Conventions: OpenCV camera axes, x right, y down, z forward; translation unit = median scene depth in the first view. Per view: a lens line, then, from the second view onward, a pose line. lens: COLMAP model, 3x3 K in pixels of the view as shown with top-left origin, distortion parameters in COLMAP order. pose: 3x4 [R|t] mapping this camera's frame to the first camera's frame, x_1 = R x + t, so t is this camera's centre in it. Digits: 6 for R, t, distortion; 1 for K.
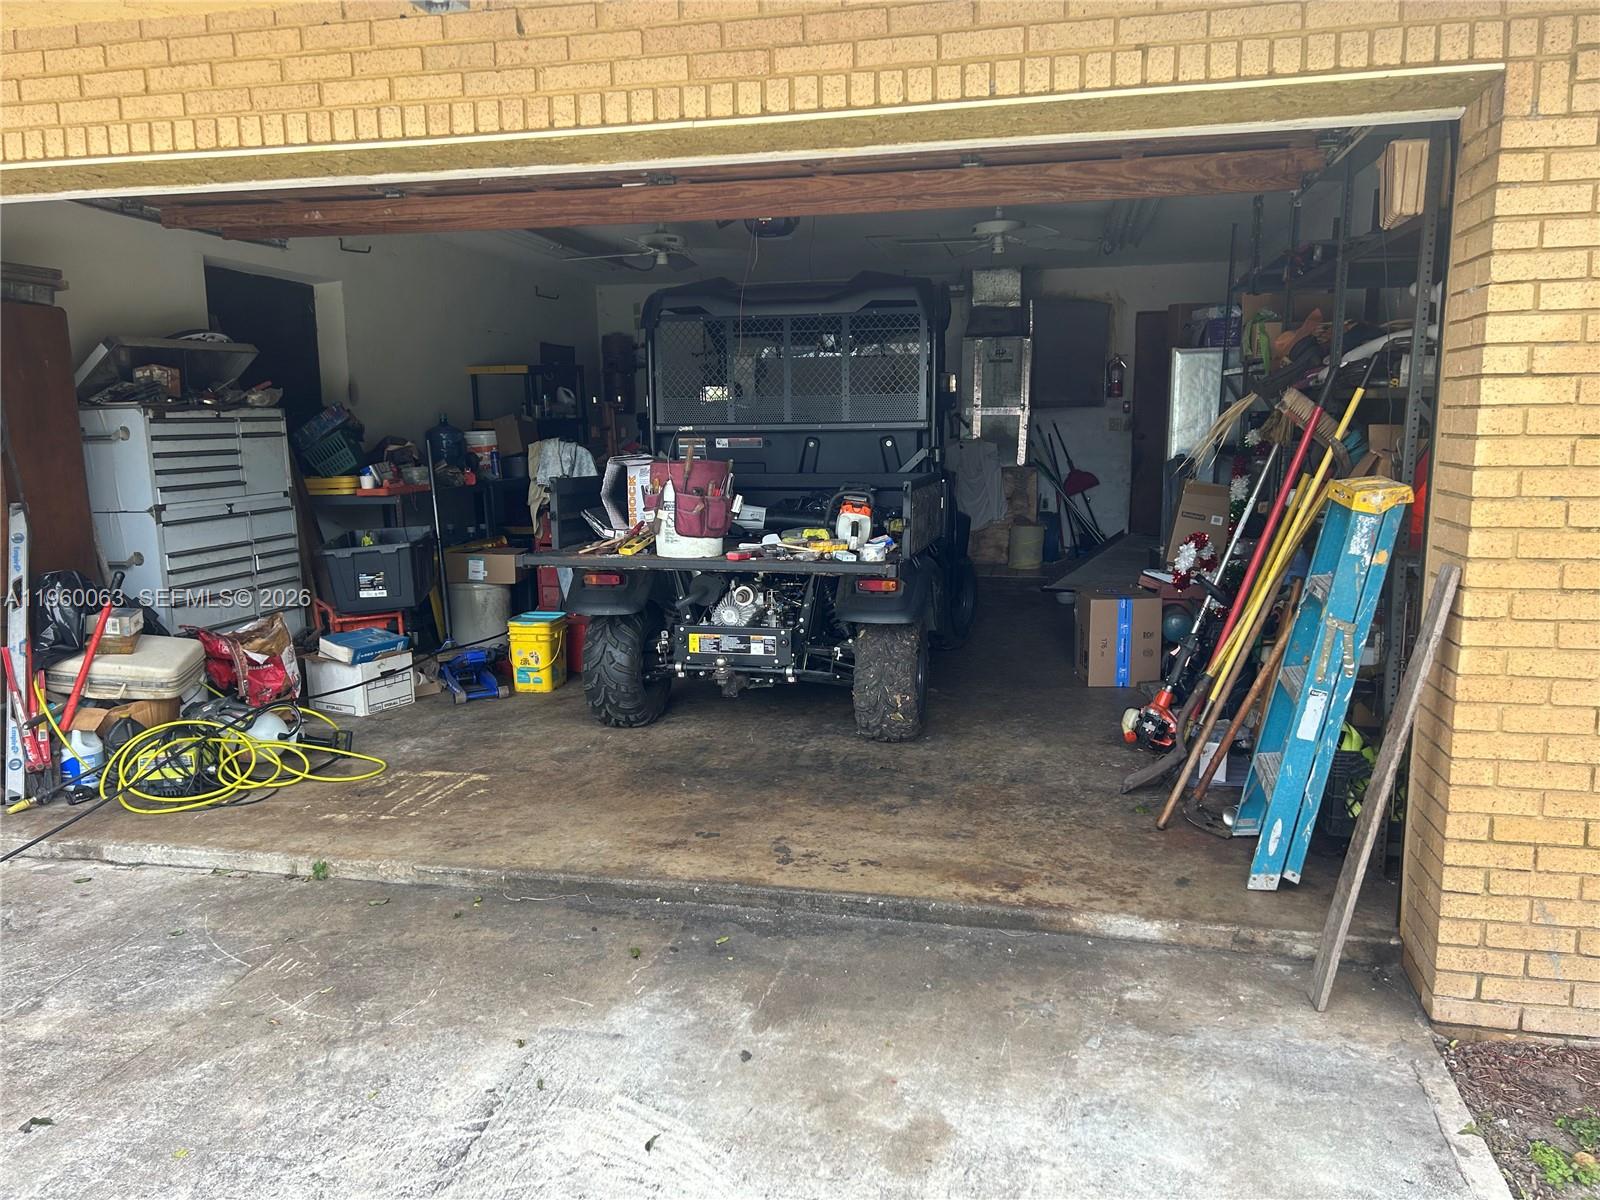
lens RADIAL K [[1201.3, 0, 811.1], [0, 1201.3, 634.6], [0, 0, 1]] dist [0.027923, -0.001470]
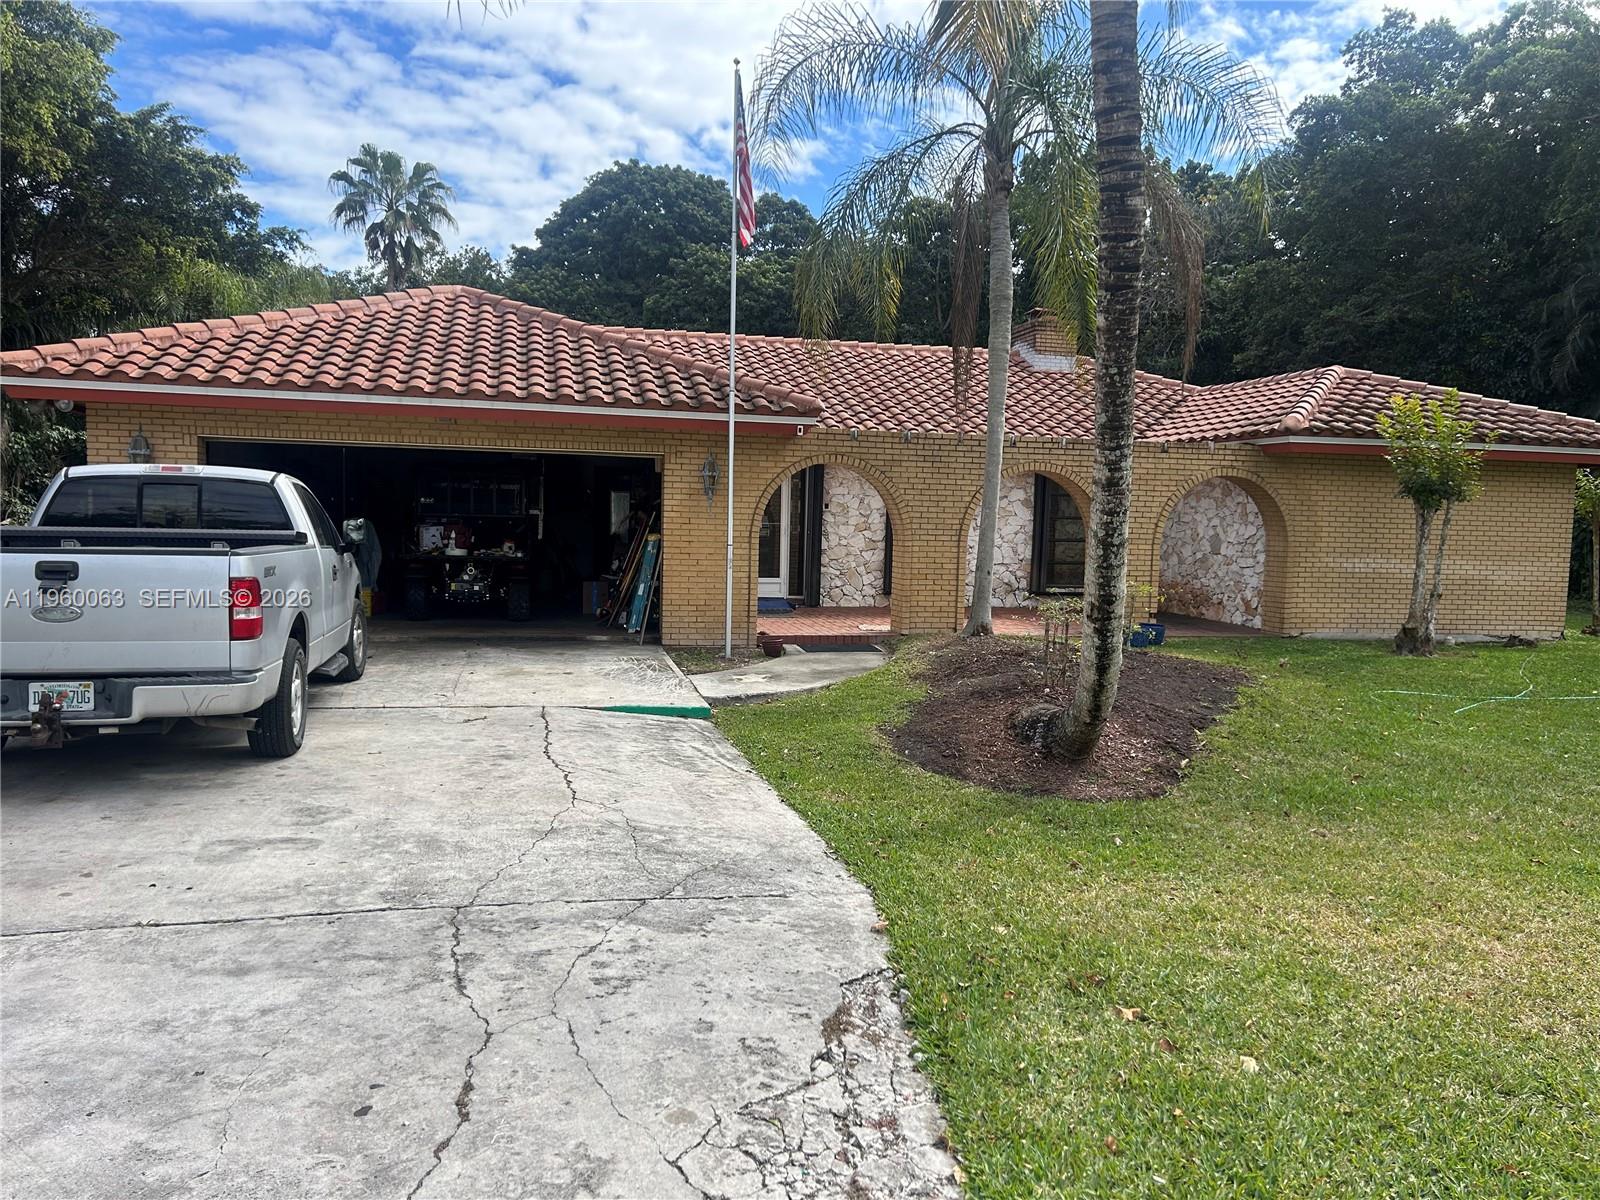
lens RADIAL K [[1201.3, 0, 811.1], [0, 1201.3, 634.6], [0, 0, 1]] dist [0.027923, -0.001470]
pose [[0.904360, -0.004195, 0.426749, -0.844088], [0.039287, 0.996524, -0.073460, 0.563892], [-0.424958, 0.083200, 0.901382, -3.040584]]
